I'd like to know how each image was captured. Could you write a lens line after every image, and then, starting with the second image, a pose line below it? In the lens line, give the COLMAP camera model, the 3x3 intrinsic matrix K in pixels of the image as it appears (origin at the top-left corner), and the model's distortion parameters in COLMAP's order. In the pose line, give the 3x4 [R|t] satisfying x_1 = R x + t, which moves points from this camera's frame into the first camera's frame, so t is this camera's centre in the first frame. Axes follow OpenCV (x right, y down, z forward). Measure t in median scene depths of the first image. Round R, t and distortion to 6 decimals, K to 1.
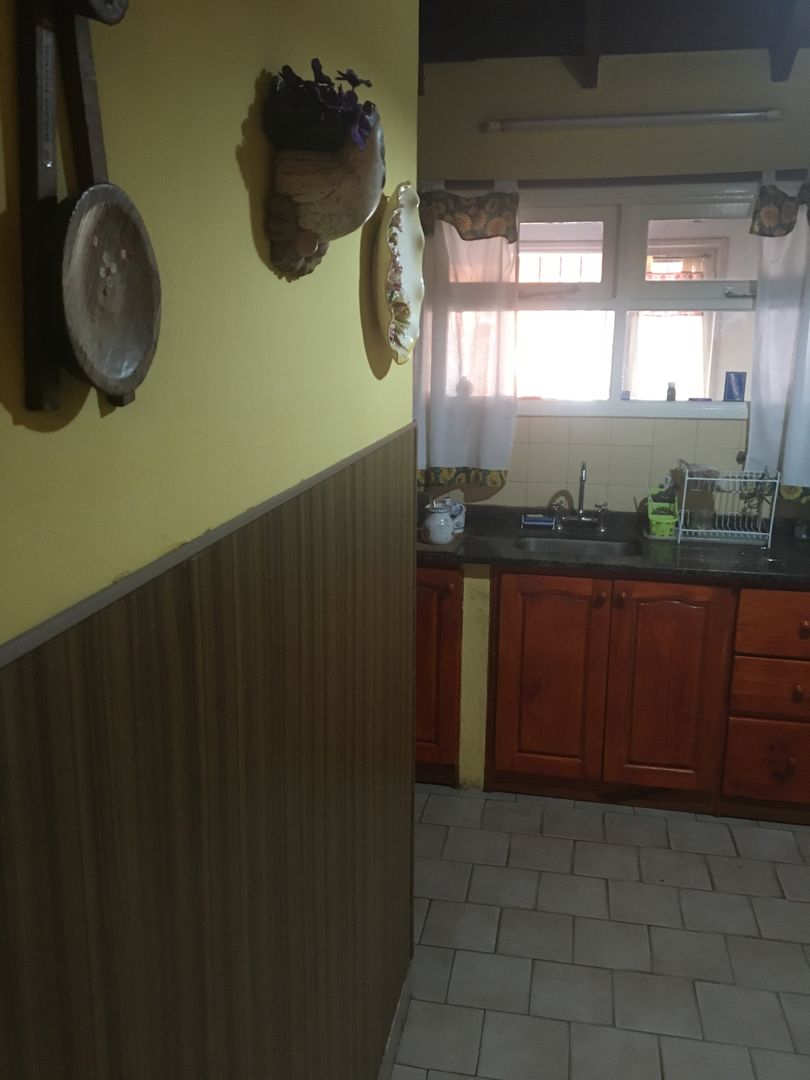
lens RADIAL K [[905.4, 0, 405.0], [0, 905.4, 540.0], [0, 0, 1]] dist [0.073490, -0.097074]
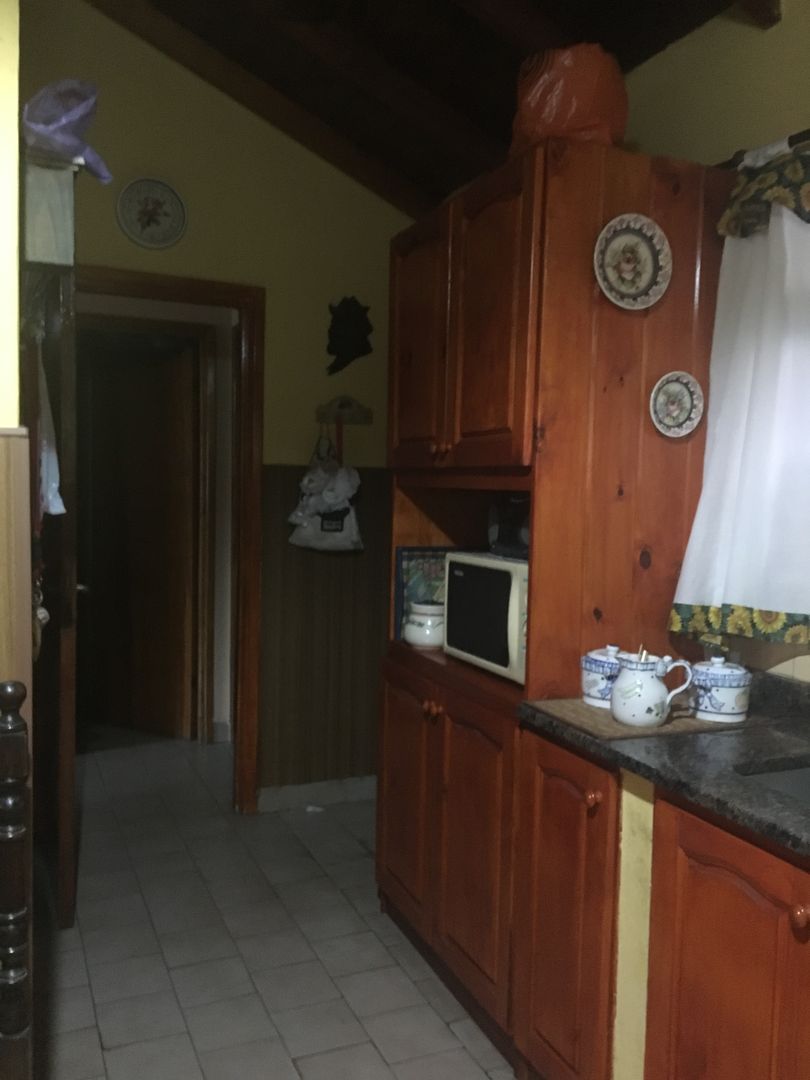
lens RADIAL K [[905.4, 0, 405.0], [0, 905.4, 540.0], [0, 0, 1]] dist [0.073490, -0.097074]
pose [[0.576902, 0.055274, -0.814941, 0.412227], [-0.202952, 0.976120, -0.077464, -0.035118], [0.791198, 0.210083, 0.574344, 0.514388]]
